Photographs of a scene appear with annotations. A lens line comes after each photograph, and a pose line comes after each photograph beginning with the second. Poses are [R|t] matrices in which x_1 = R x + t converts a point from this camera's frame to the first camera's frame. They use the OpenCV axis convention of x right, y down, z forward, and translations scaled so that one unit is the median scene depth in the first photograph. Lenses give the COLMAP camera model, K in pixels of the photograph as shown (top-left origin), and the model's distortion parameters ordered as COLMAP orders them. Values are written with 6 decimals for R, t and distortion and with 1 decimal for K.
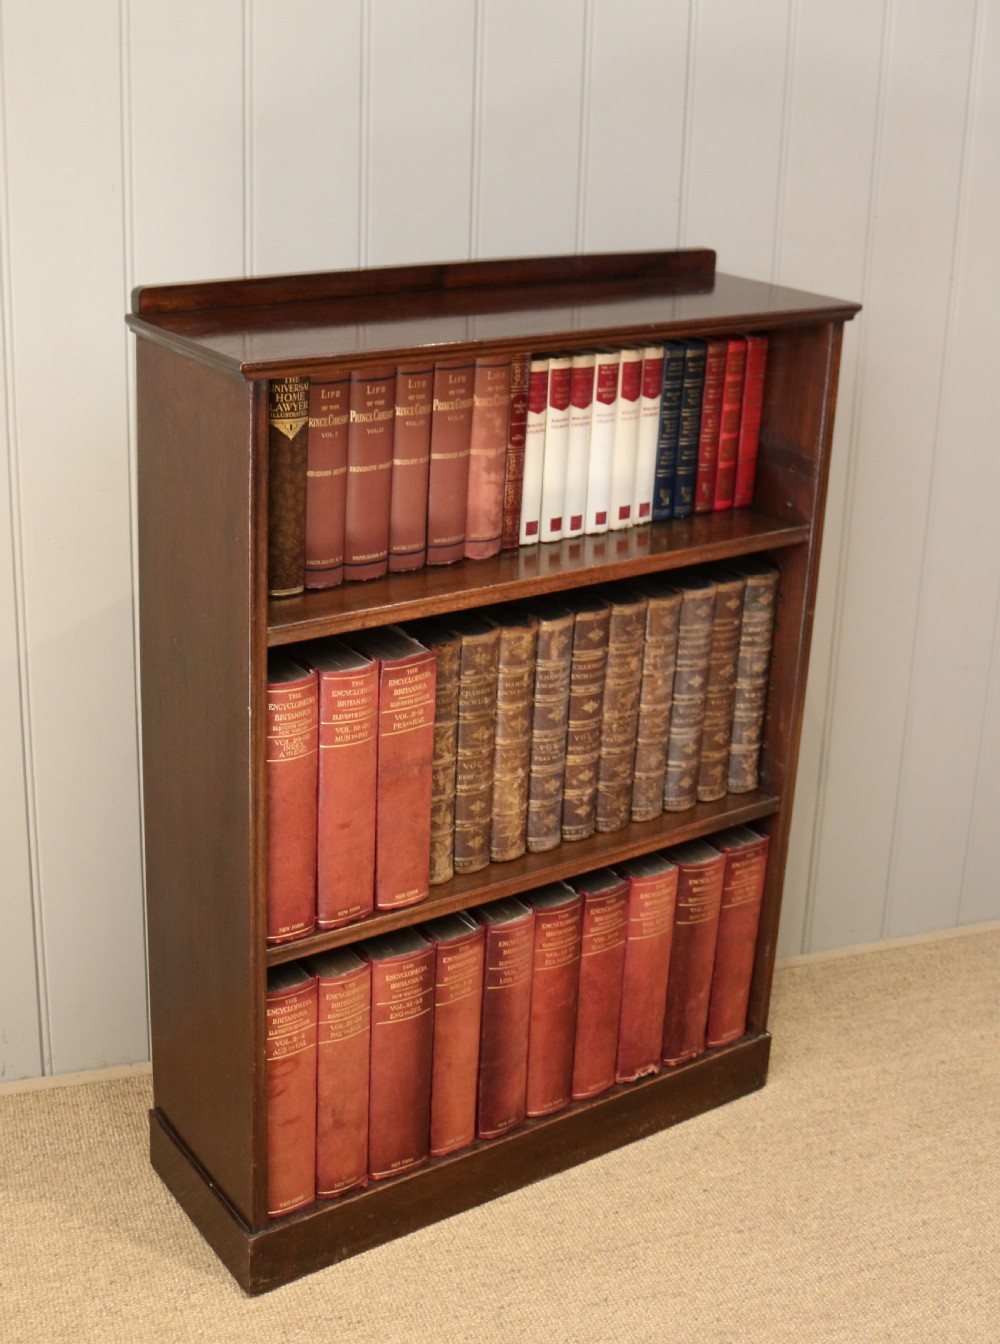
lens RADIAL K [[1759.8, 0, 499.0], [0, 1759.8, 600.7], [0, 0, 1]] dist [-0.128669, 0.028621]
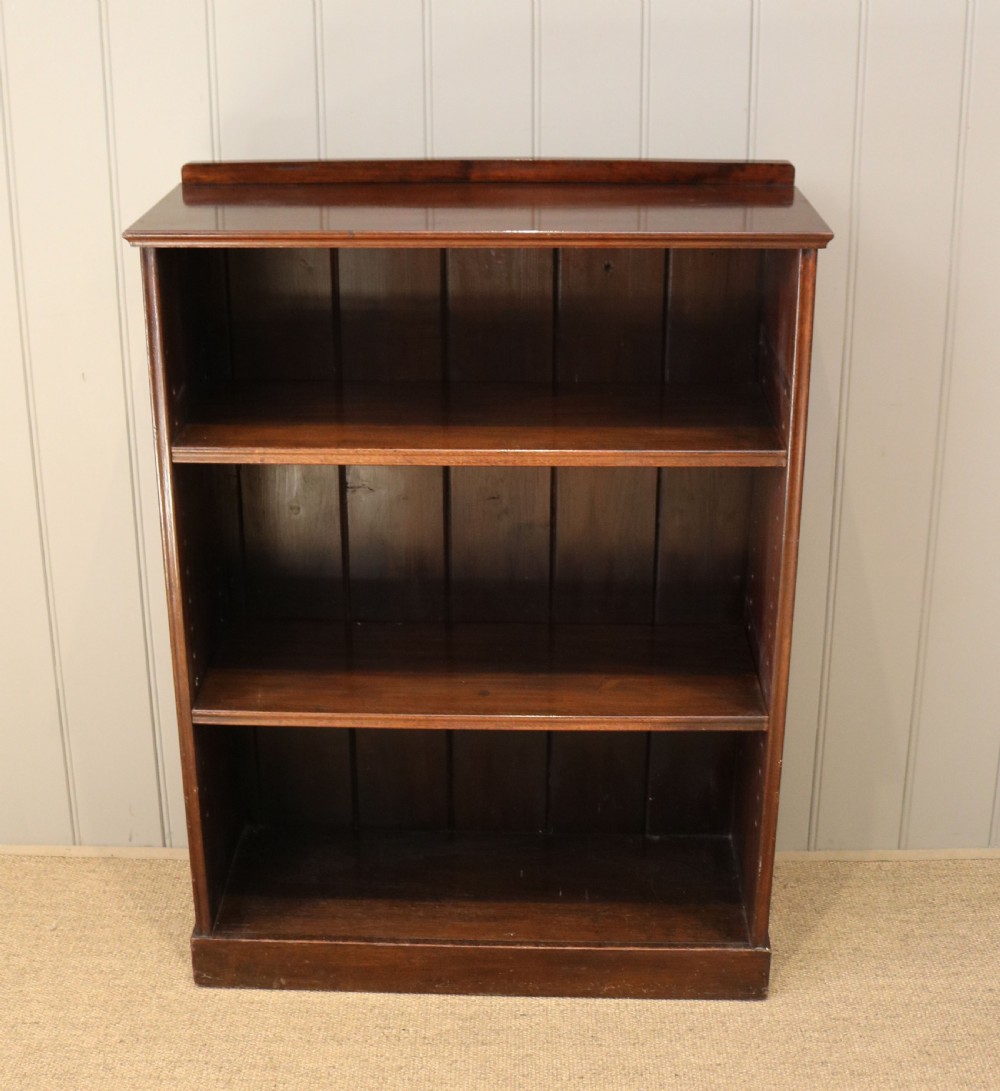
lens RADIAL K [[1494.9, 0, 489.8], [0, 1494.9, 362.1], [0, 0, 1]] dist [-0.164508, 0.148987]
pose [[0.813172, 0.141462, -0.564570, 0.527394], [-0.159331, 0.987064, 0.017834, -0.081866], [0.559790, 0.075452, 0.825192, 0.223896]]
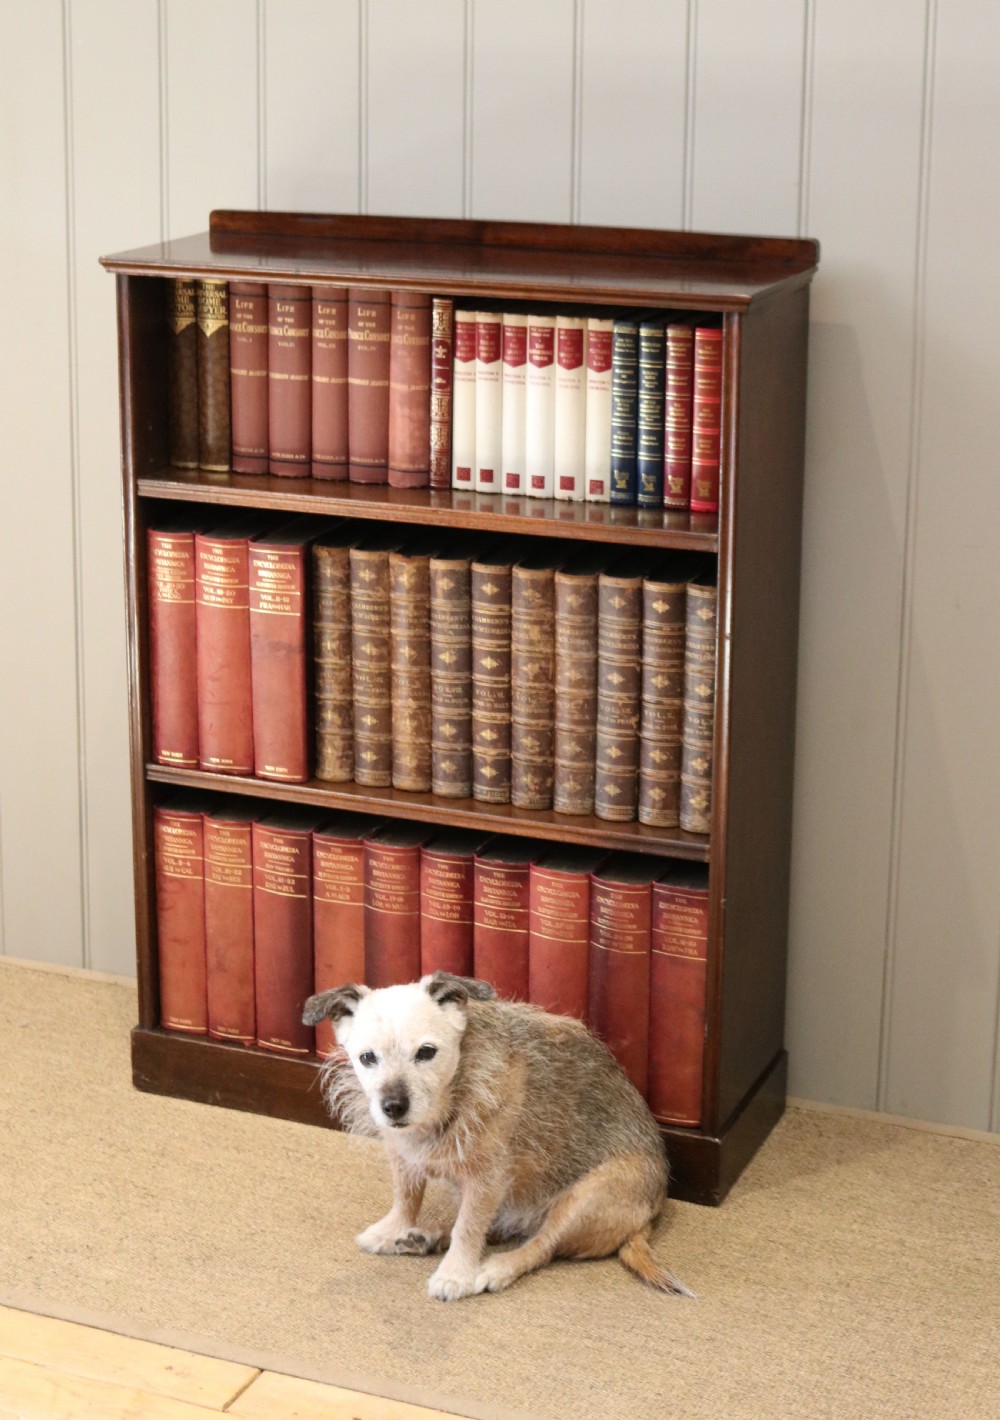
lens RADIAL K [[2696.3, 0, 413.6], [0, 2696.3, 691.2], [0, 0, 1]] dist [-0.105178, -0.286035]
pose [[0.515673, 0.207910, -0.831177, 1.333415], [-0.265318, 0.961175, 0.075820, -0.030228], [0.814670, 0.181428, 0.550814, 0.120139]]
